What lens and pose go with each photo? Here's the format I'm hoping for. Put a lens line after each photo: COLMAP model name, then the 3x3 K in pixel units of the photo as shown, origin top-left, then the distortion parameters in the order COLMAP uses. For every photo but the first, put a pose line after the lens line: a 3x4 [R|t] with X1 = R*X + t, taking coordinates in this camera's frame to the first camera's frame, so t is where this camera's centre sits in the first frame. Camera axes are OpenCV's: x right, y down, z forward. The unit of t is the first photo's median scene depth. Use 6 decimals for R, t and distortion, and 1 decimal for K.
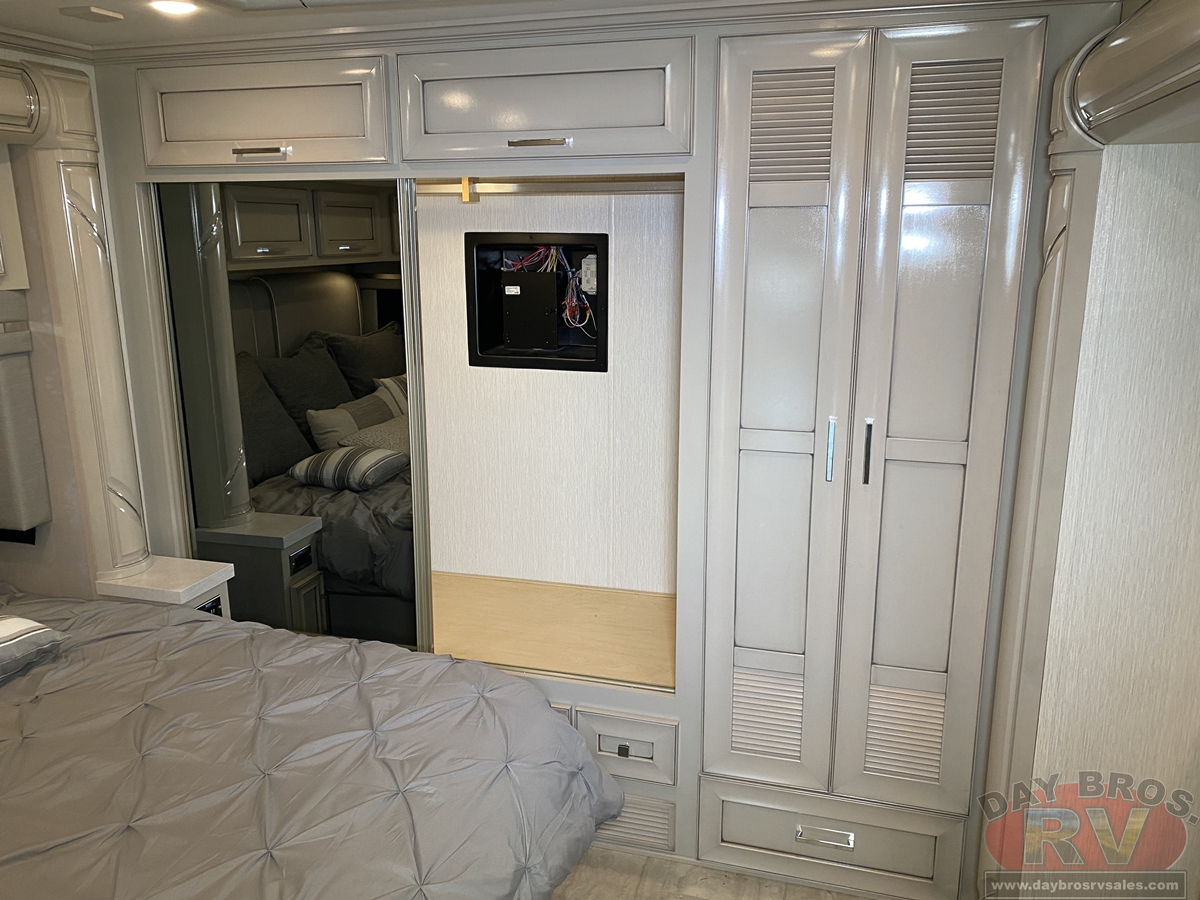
lens RADIAL K [[929.1, 0, 600.0], [0, 929.1, 450.0], [0, 0, 1]] dist [0.030580, 0.001581]
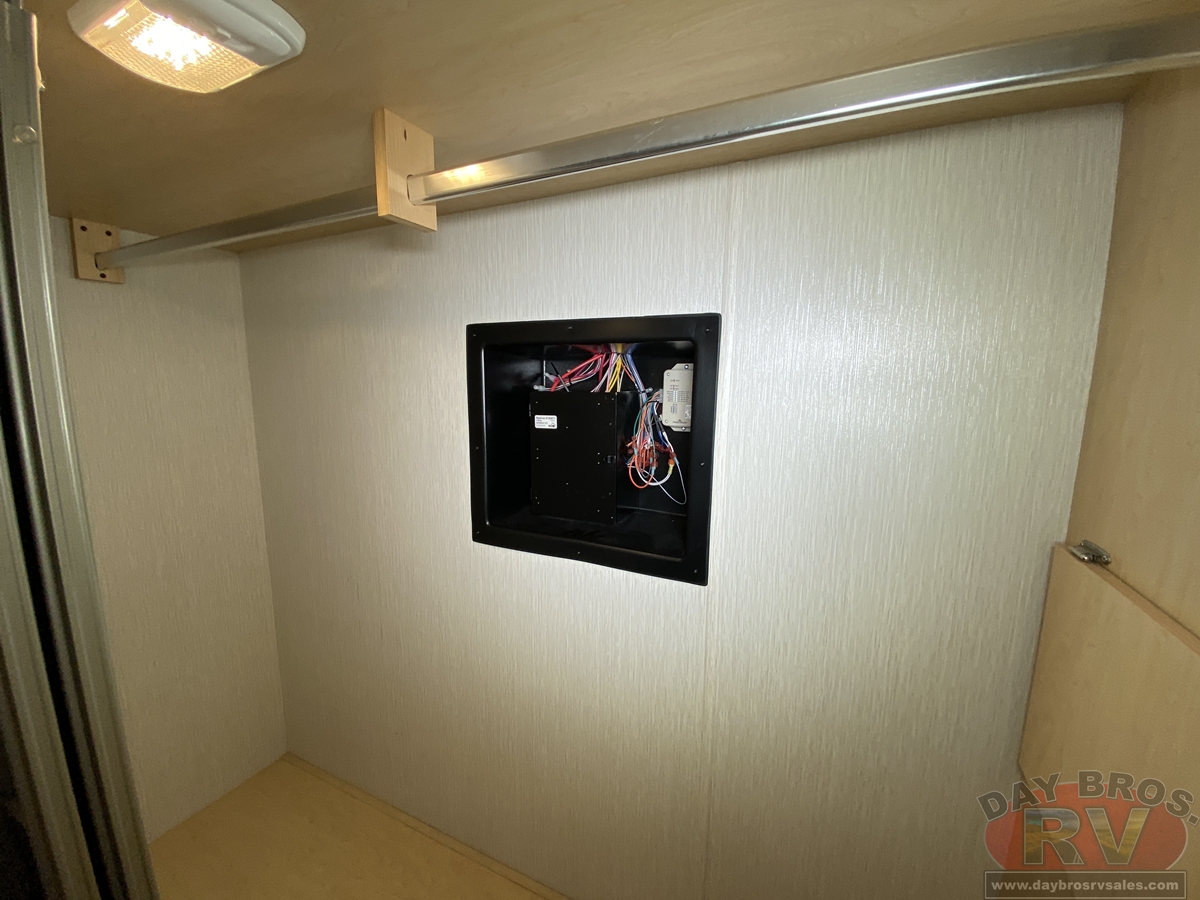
lens RADIAL K [[489.9, 0, 591.2], [0, 489.9, 452.7], [0, 0, 1]] dist [0.015290, -0.017493]
pose [[0.985903, 0.032784, -0.164077, -0.012285], [-0.046592, 0.995622, -0.081026, -0.126503], [0.160703, 0.087528, 0.983114, 0.690115]]
